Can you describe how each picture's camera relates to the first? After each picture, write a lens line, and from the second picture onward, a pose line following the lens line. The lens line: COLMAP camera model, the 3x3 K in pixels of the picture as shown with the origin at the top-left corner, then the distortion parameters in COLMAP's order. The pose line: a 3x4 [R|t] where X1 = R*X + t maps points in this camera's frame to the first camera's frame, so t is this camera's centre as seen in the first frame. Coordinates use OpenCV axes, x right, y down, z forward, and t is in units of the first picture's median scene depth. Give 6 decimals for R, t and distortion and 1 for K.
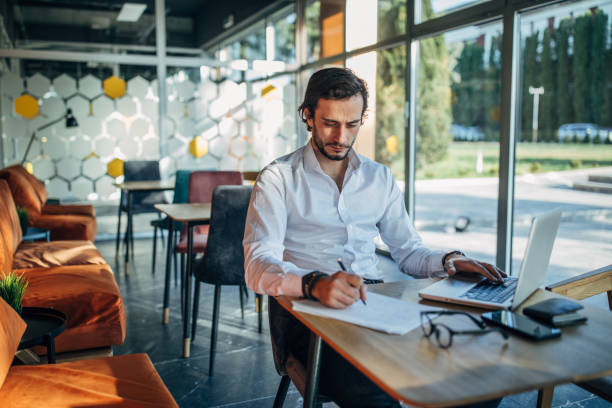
lens RADIAL K [[590.1, 0, 306.0], [0, 590.1, 204.0], [0, 0, 1]] dist [0.001048, -0.009933]
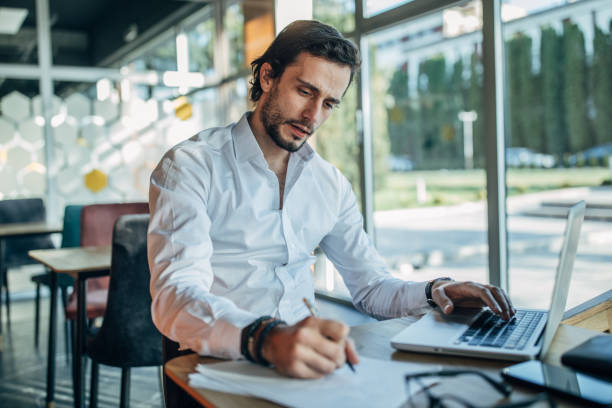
lens RADIAL K [[646.8, 0, 306.0], [0, 646.8, 204.0], [0, 0, 1]] dist [0.002706, -0.010388]
pose [[0.991277, -0.039140, 0.125849, -0.014932], [0.047319, 0.996912, -0.062673, 0.004624], [-0.123007, 0.068082, 0.990068, 0.108837]]
